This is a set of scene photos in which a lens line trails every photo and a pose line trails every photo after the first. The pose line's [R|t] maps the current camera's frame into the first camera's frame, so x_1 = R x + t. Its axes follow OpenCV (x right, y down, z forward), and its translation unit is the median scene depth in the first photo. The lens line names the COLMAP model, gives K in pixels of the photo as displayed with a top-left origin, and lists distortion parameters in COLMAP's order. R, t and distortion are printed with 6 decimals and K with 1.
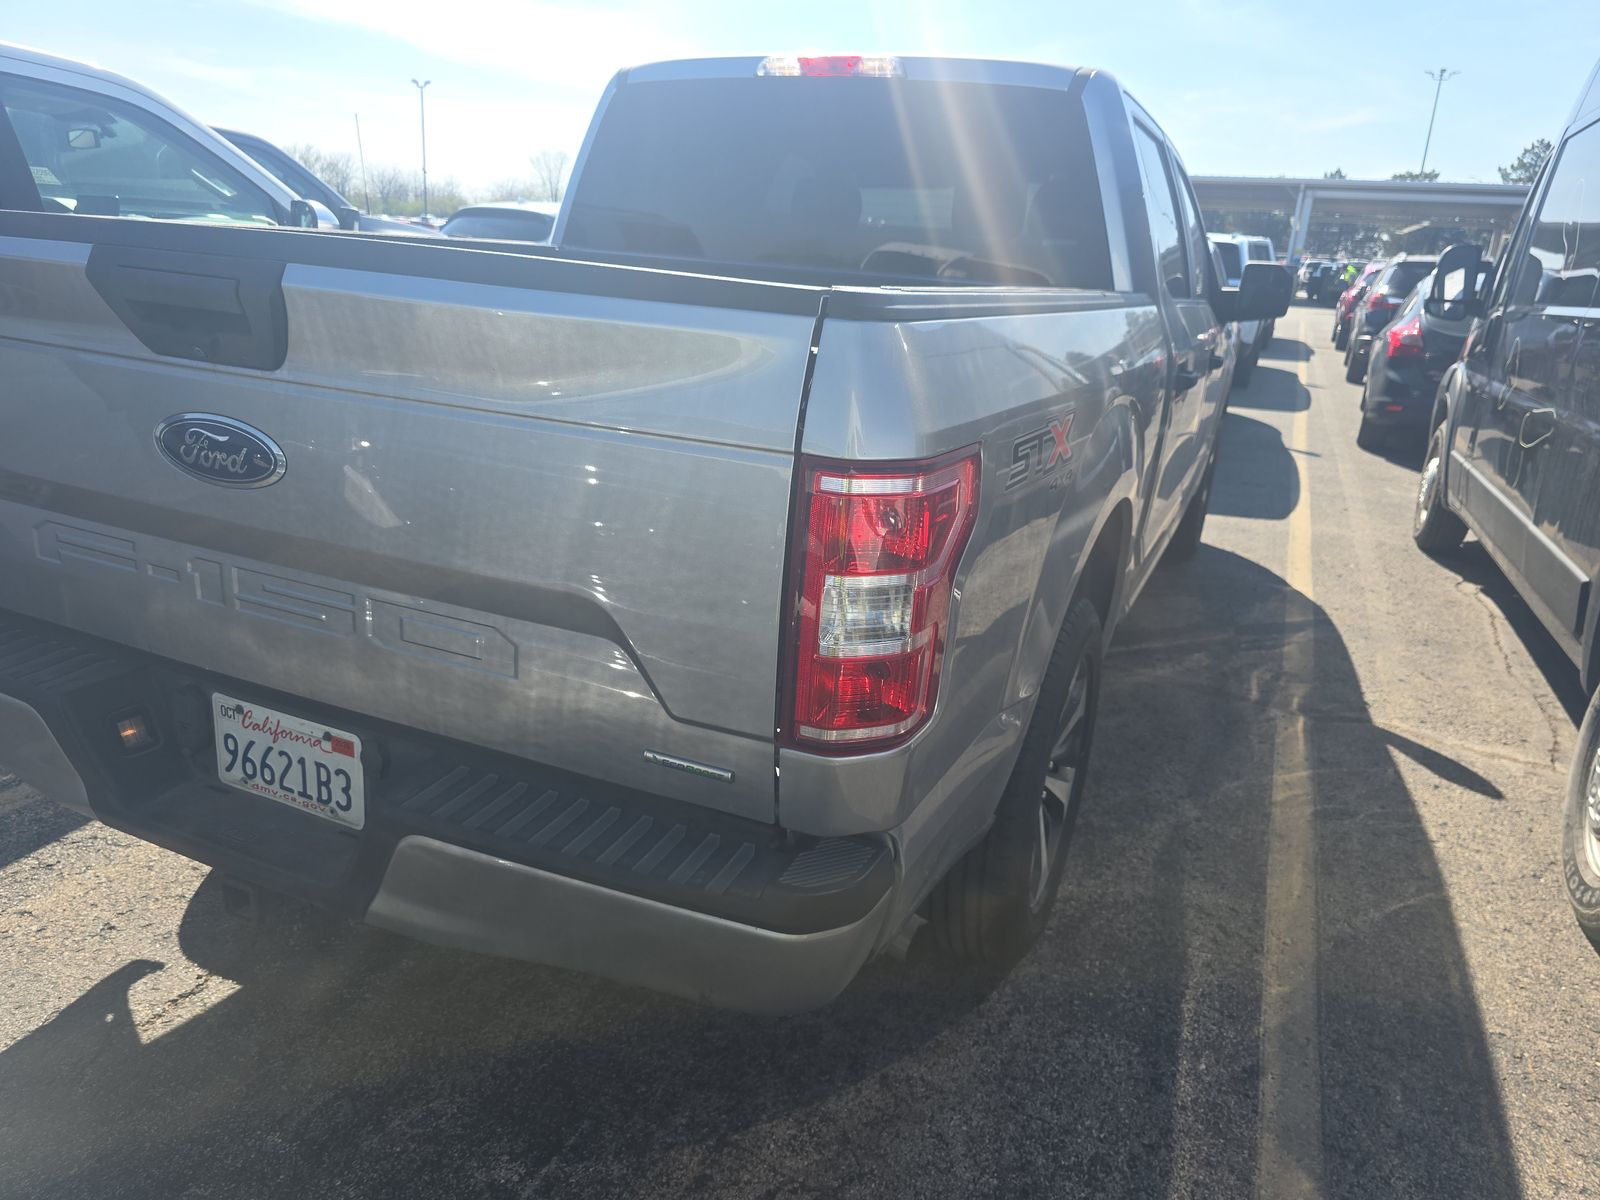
lens RADIAL K [[1080.9, 0, 807.6], [0, 1080.9, 600.9], [0, 0, 1]] dist [0.053532, -0.054931]
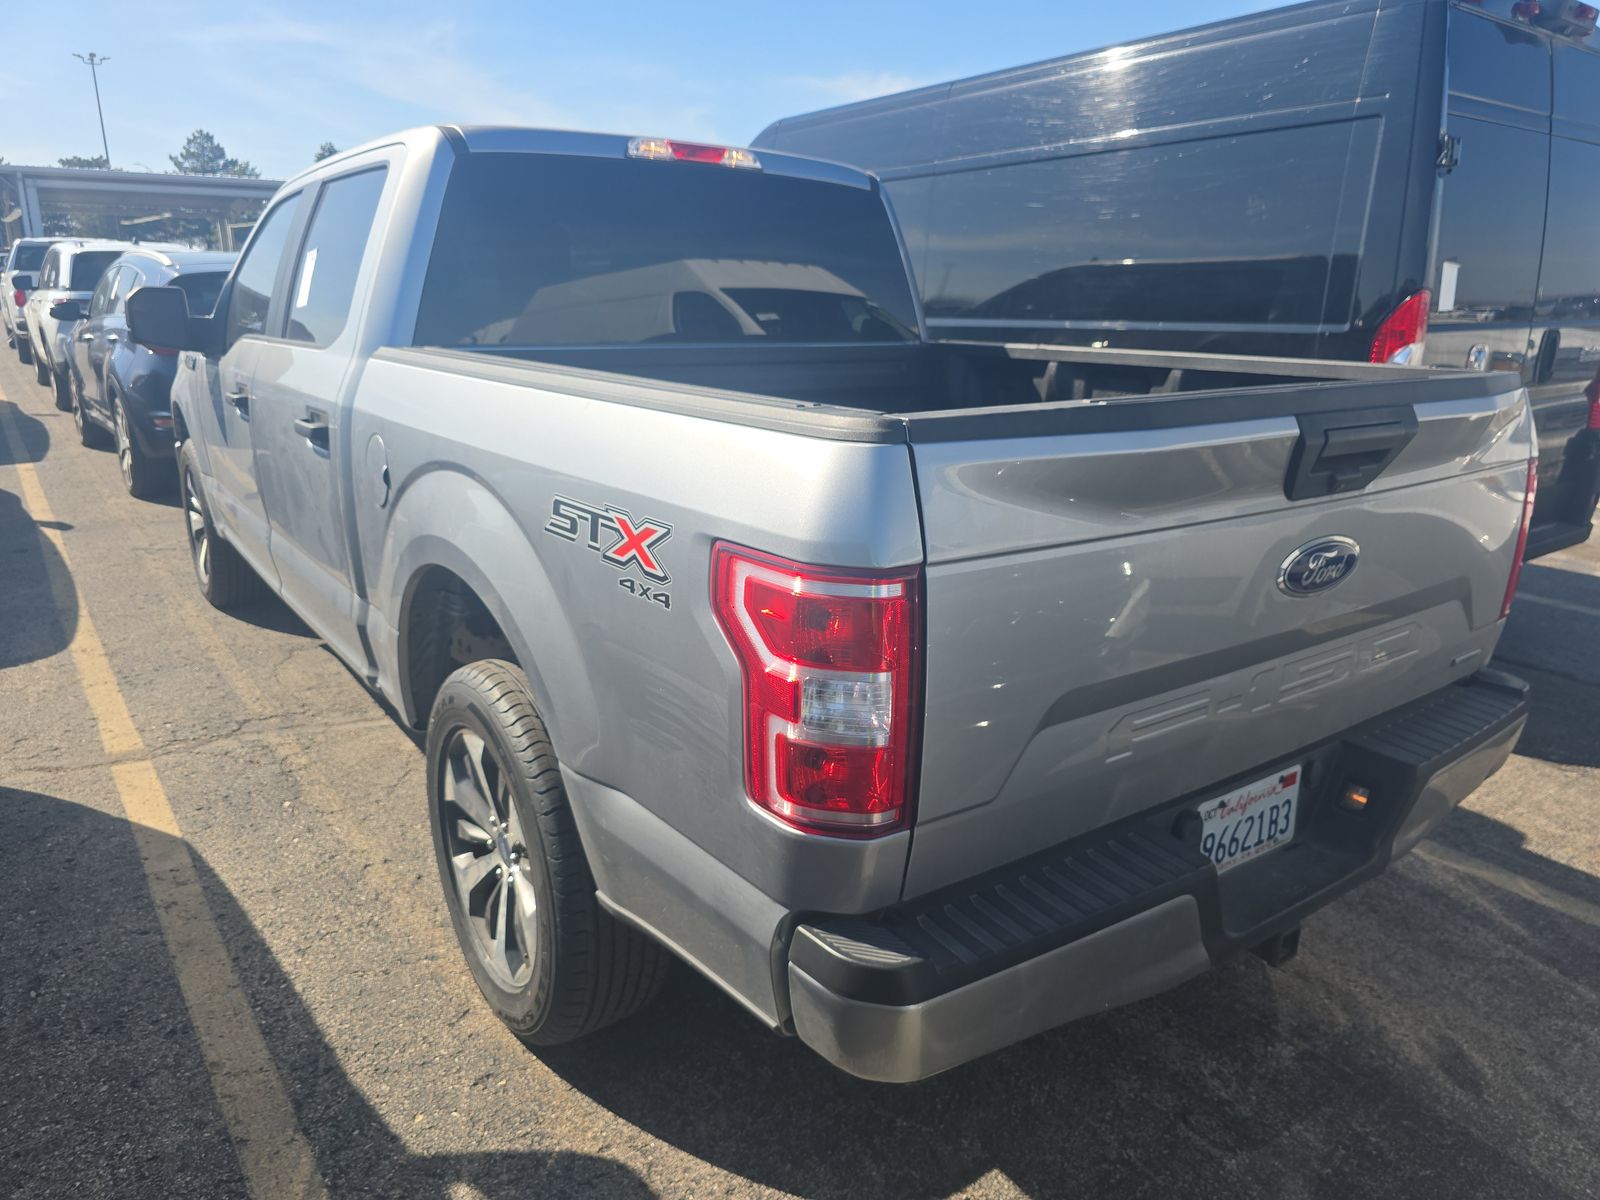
lens RADIAL K [[1080.9, 0, 794.3], [0, 1080.9, 601.1], [0, 0, 1]] dist [0.053532, -0.054931]
pose [[0.497596, -0.293692, 0.816176, -1.570621], [0.282808, 0.944450, 0.167431, -0.402470], [-0.820011, 0.147508, 0.553013, 0.708195]]
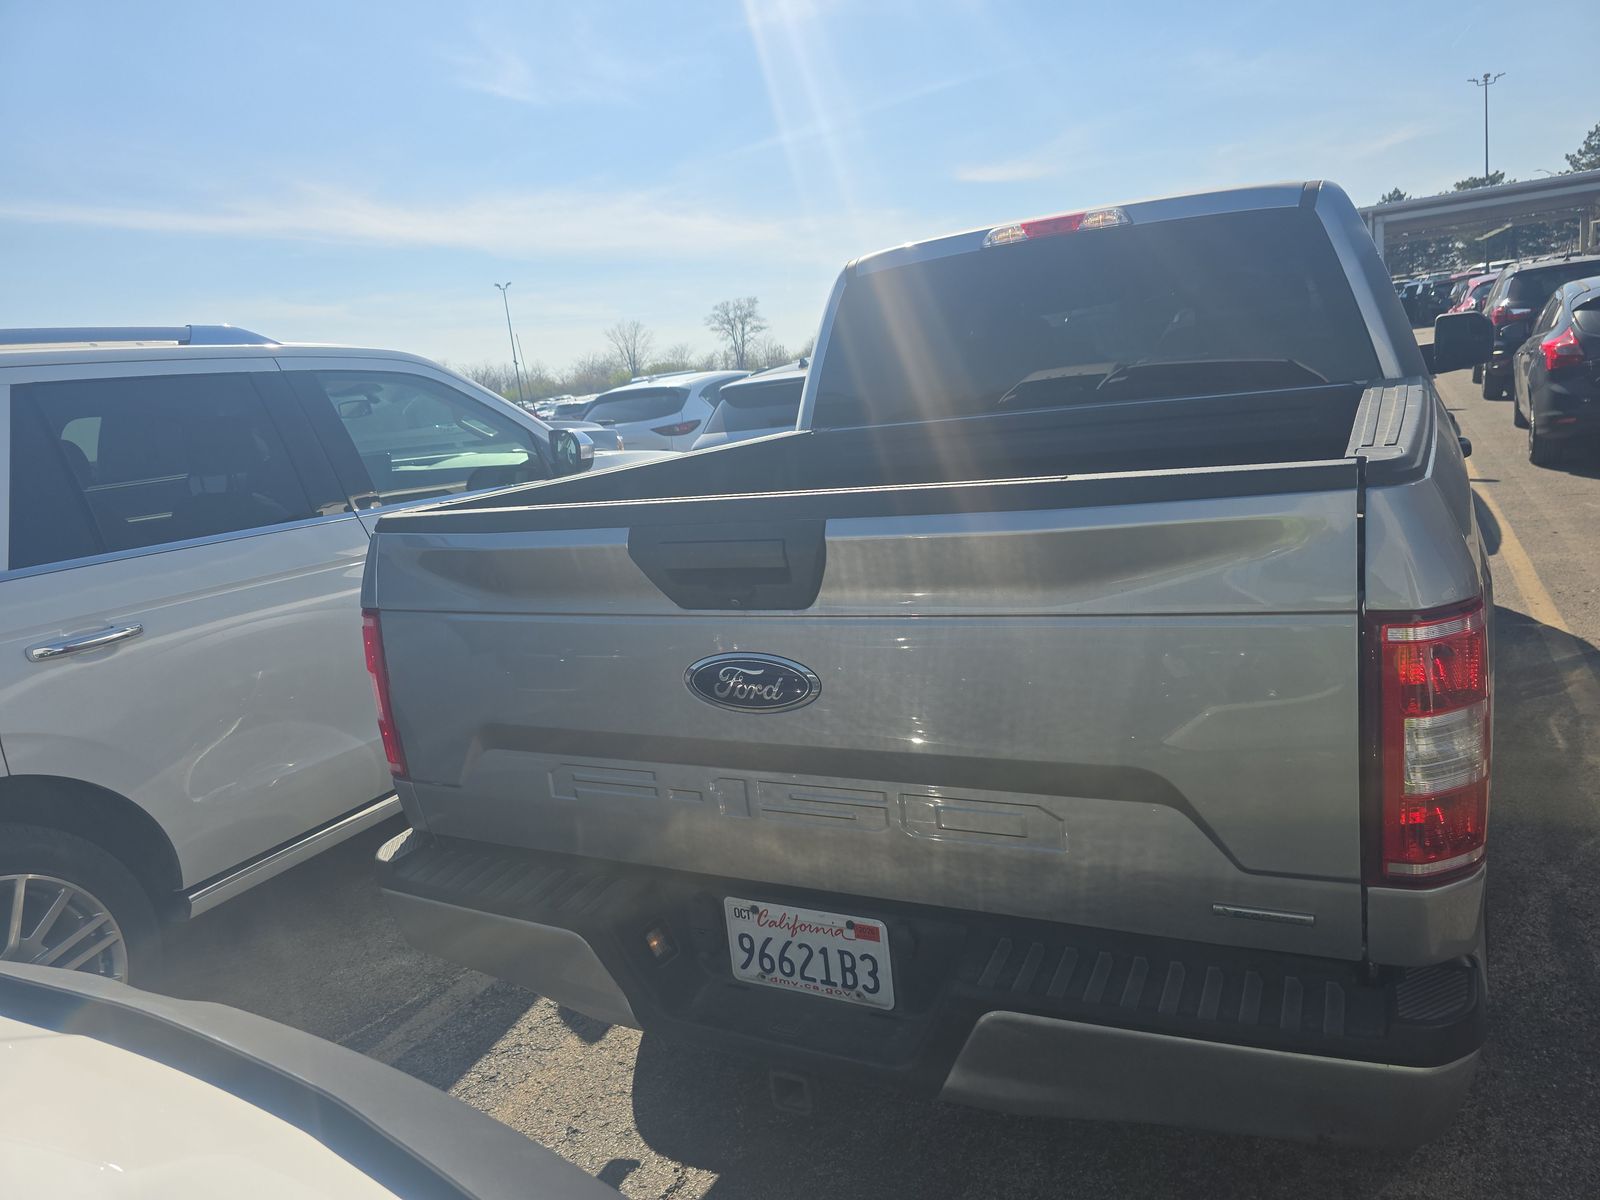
lens RADIAL K [[1080.9, 0, 805.0], [0, 1080.9, 597.8], [0, 0, 1]] dist [0.053532, -0.054931]
pose [[0.982037, -0.163221, -0.094671, -0.313407], [0.152265, 0.981826, -0.113287, -0.076909], [0.111442, 0.096837, 0.989042, -0.104451]]
